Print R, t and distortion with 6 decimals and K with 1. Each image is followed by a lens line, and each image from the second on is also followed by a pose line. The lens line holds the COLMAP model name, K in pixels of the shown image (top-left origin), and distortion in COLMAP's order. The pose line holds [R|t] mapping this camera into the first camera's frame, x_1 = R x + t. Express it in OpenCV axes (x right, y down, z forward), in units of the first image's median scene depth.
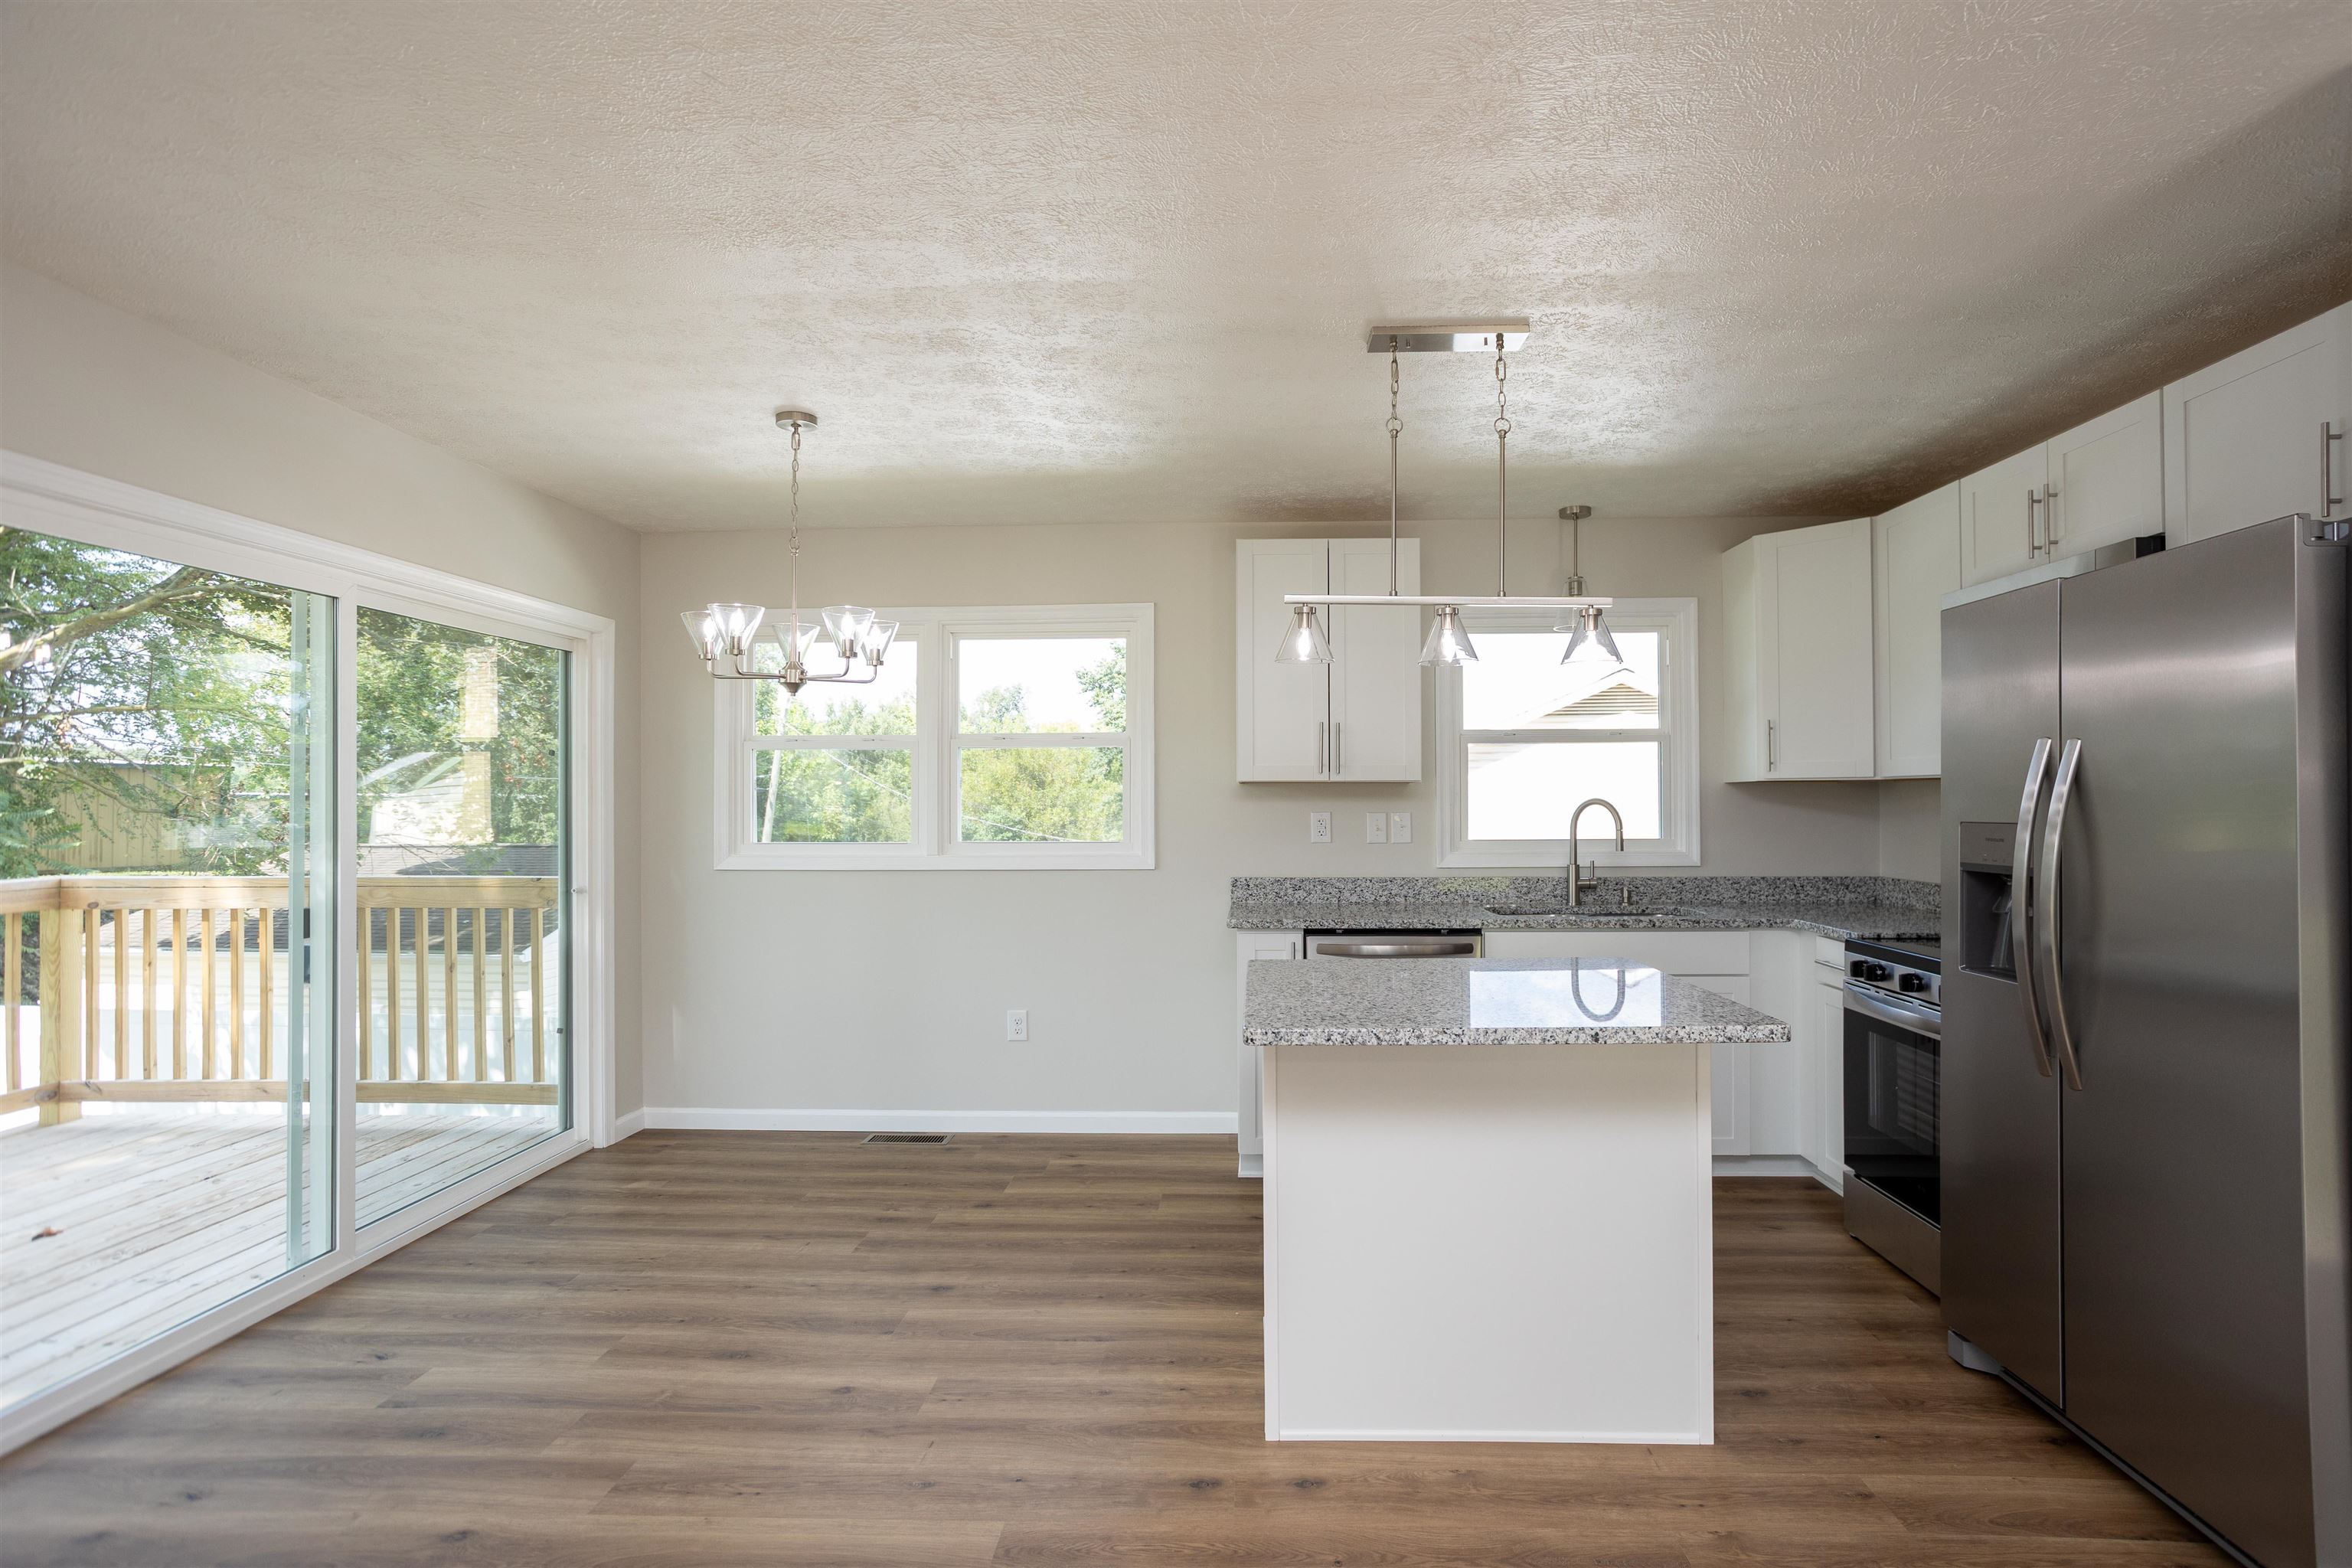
lens RADIAL K [[1145.3, 0, 1221.8], [0, 1145.3, 783.8], [0, 0, 1]] dist [-0.028847, 0.021088]
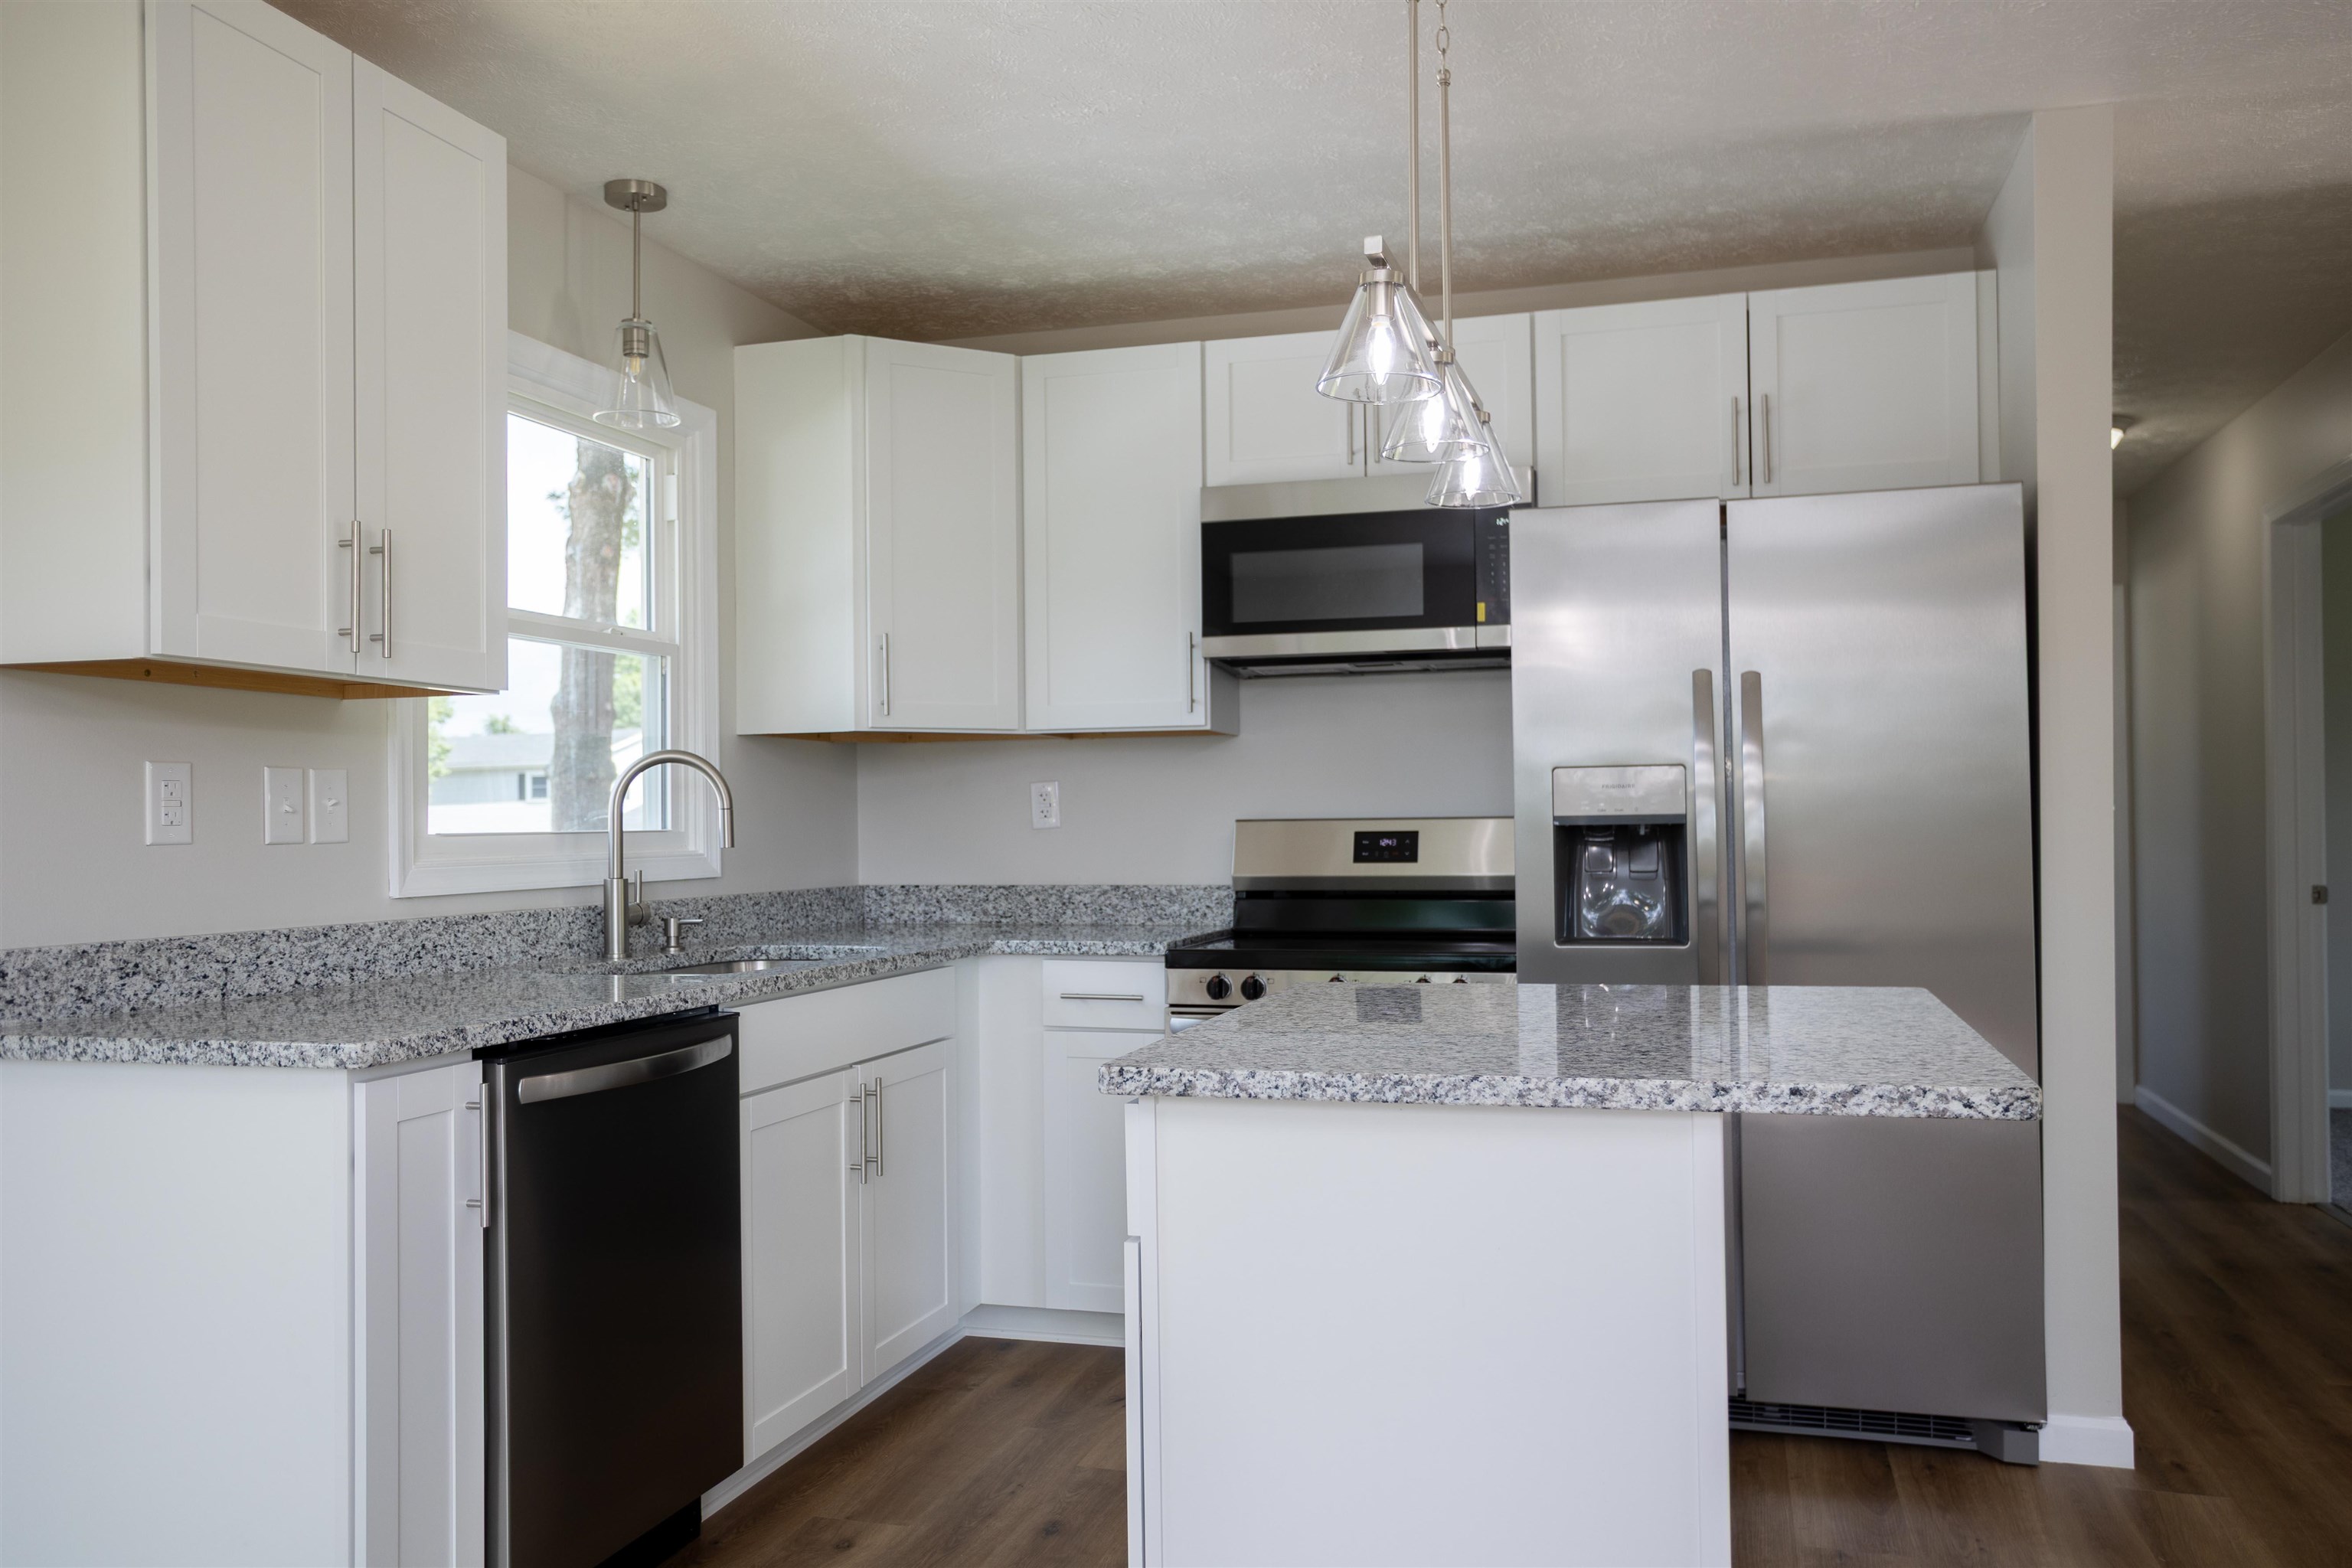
lens RADIAL K [[1791.1, 0, 1185.3], [0, 1791.1, 801.6], [0, 0, 1]] dist [0.002394, -0.009663]
pose [[0.247611, 0.013609, 0.968764, -0.454557], [-0.002494, 0.999907, -0.013409, 0.051930], [-0.968856, 0.000904, 0.247622, 0.625113]]
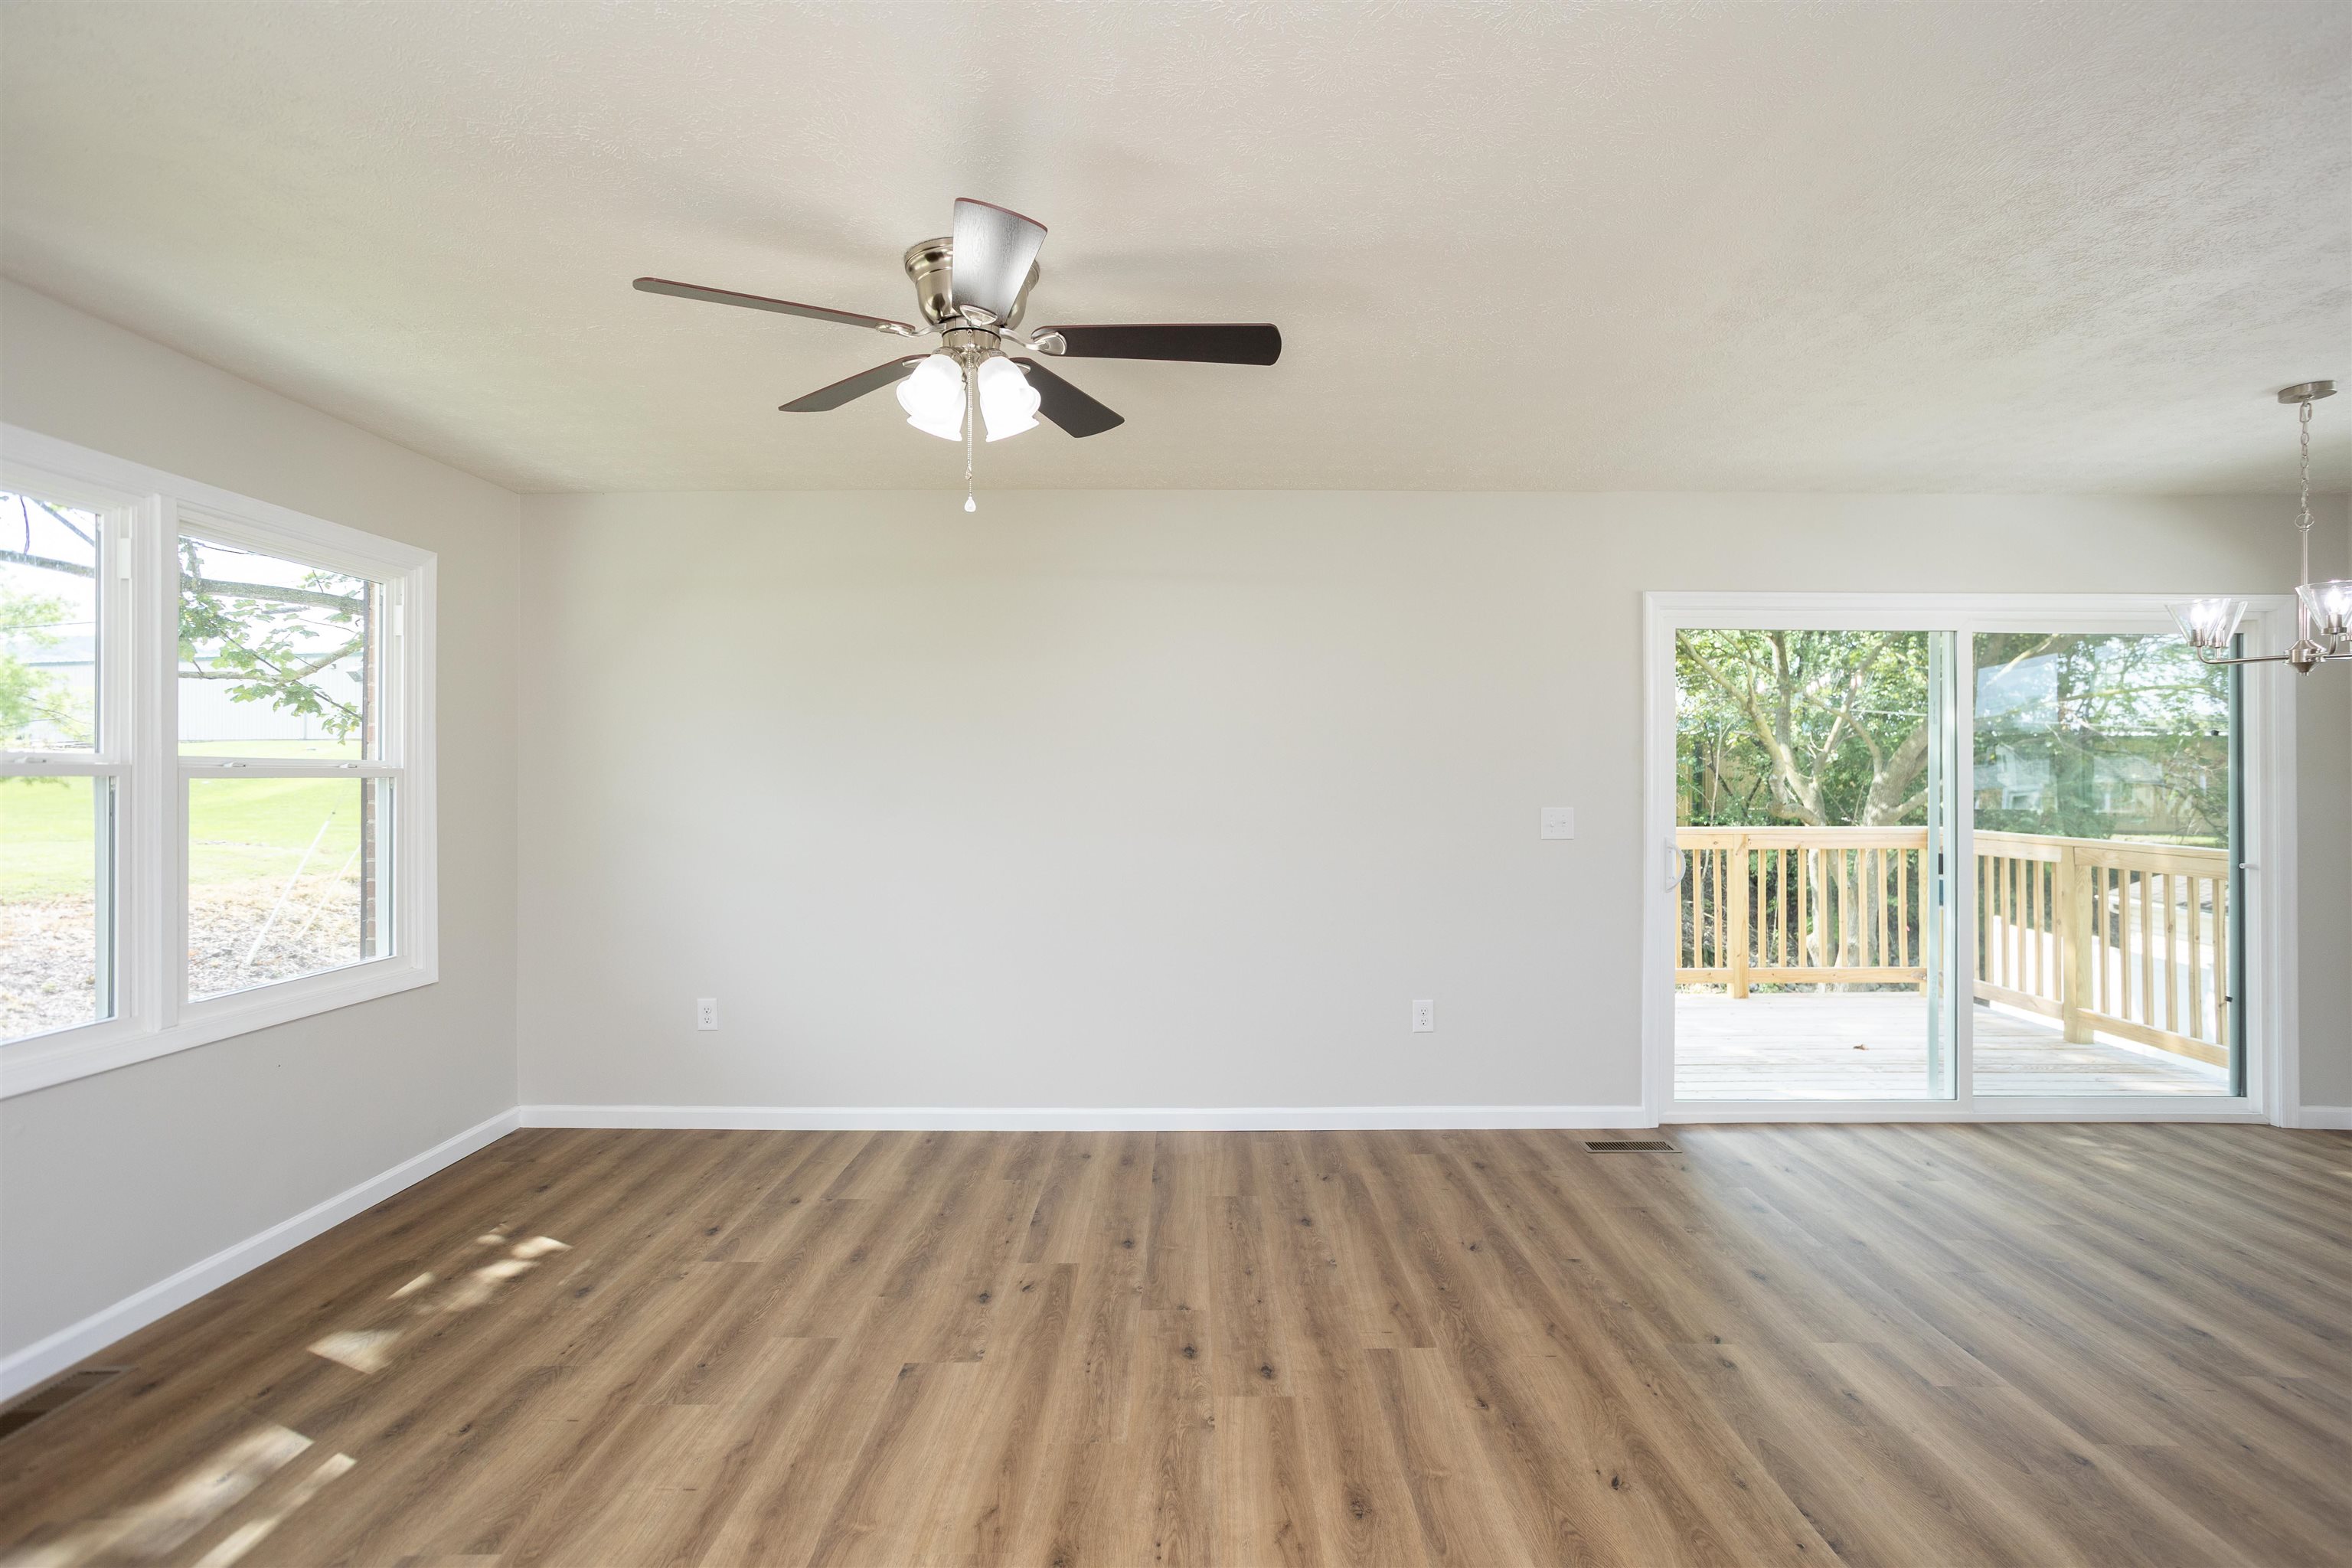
lens RADIAL K [[1145.3, 0, 1192.7], [0, 1145.3, 749.2], [0, 0, 1]] dist [-0.028847, 0.021088]
pose [[0.044274, -0.012799, -0.998937, 0.459582], [0.008179, 0.999889, -0.012449, -0.007798], [0.998986, -0.007619, 0.044373, 0.003560]]
